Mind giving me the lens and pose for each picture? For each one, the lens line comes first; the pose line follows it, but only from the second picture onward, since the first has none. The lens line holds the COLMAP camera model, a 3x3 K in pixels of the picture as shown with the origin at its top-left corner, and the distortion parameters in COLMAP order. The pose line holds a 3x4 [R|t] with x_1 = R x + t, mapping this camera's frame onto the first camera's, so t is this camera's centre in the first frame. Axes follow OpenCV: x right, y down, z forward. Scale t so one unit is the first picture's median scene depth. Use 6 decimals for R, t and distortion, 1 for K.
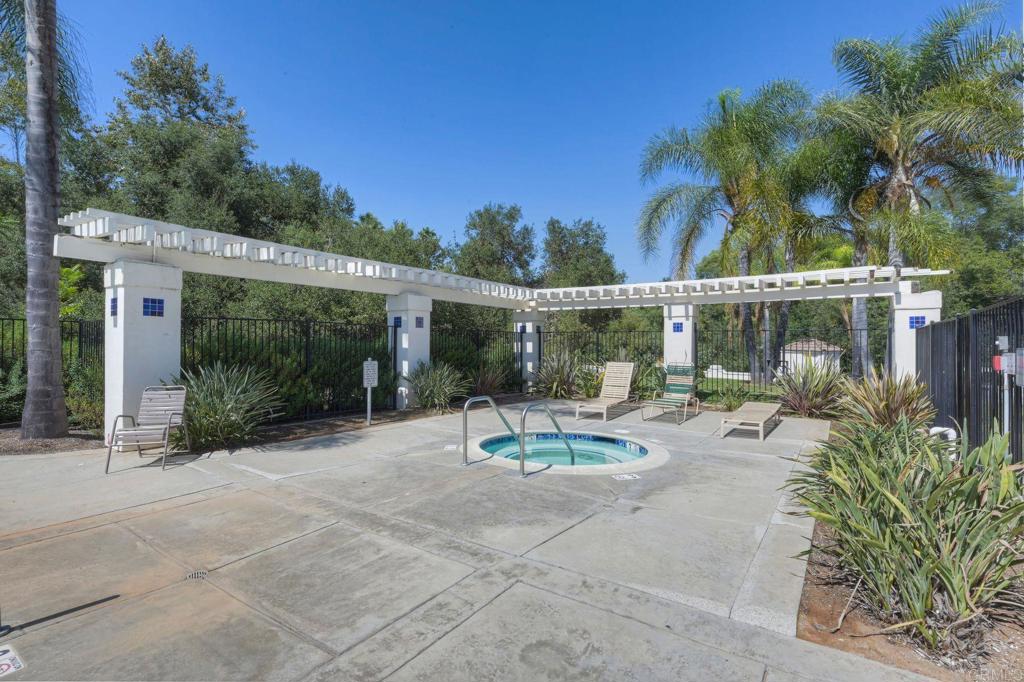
lens RADIAL K [[459.8, 0, 512.0], [0, 459.8, 341.0], [0, 0, 1]] dist [0.000677, 0.000405]
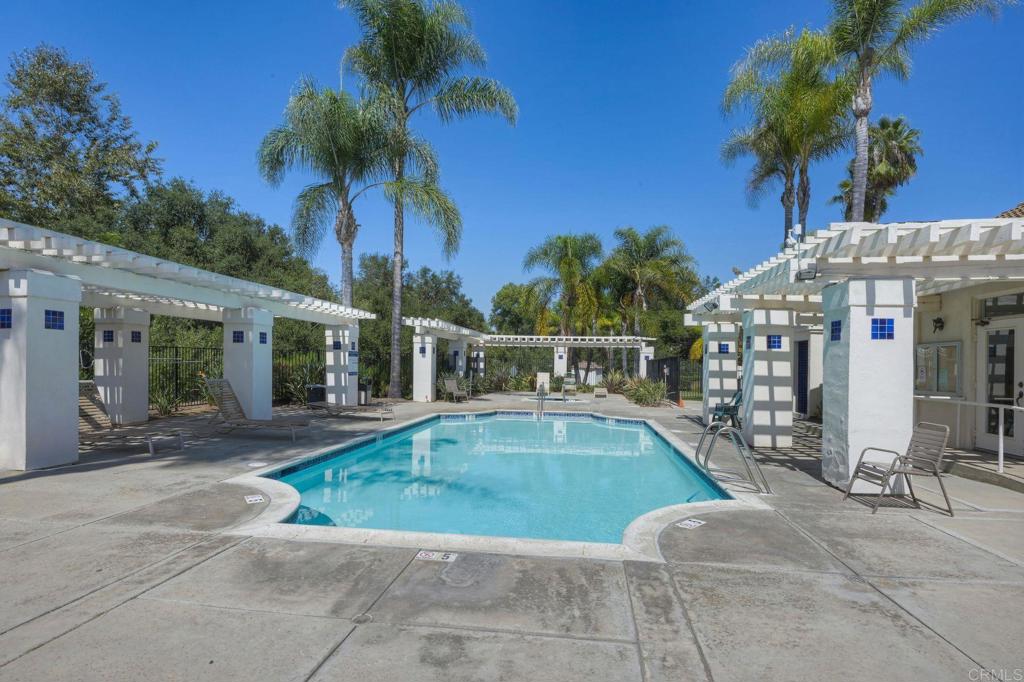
lens RADIAL K [[514.0, 0, 511.7], [0, 514.0, 341.2], [0, 0, 1]] dist [-0.000515, -0.000013]
pose [[0.882379, 0.032185, 0.469438, -0.849705], [-0.018702, 0.999268, -0.033357, -0.016968], [-0.470168, 0.020654, 0.882335, -0.886526]]
